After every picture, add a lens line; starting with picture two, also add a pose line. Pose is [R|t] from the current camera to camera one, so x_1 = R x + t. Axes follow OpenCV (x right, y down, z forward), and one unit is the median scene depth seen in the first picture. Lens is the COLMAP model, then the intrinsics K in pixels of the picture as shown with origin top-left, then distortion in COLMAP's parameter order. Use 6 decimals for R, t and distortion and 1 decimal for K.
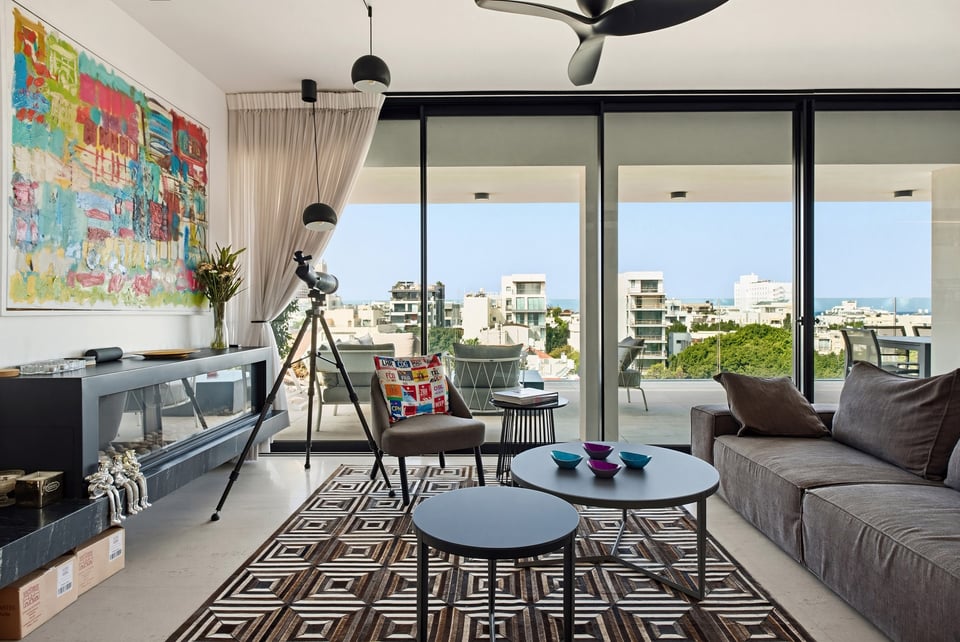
lens RADIAL K [[539.9, 0, 488.6], [0, 539.9, 316.8], [0, 0, 1]] dist [-0.004735, 0.001551]
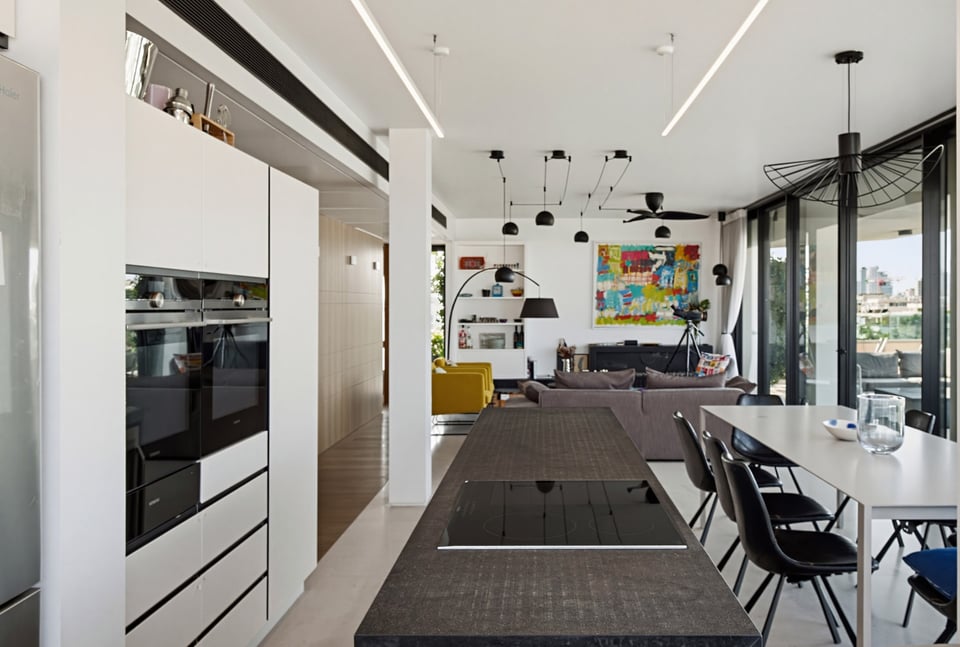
lens RADIAL K [[752.5, 0, 483.8], [0, 752.5, 320.2], [0, 0, 1]] dist [-0.003033, 0.000866]
pose [[-0.044637, 0.025585, -0.998676, 2.671784], [-0.007145, 0.999638, 0.025929, -0.118611], [0.998978, 0.008293, -0.044439, 0.286926]]
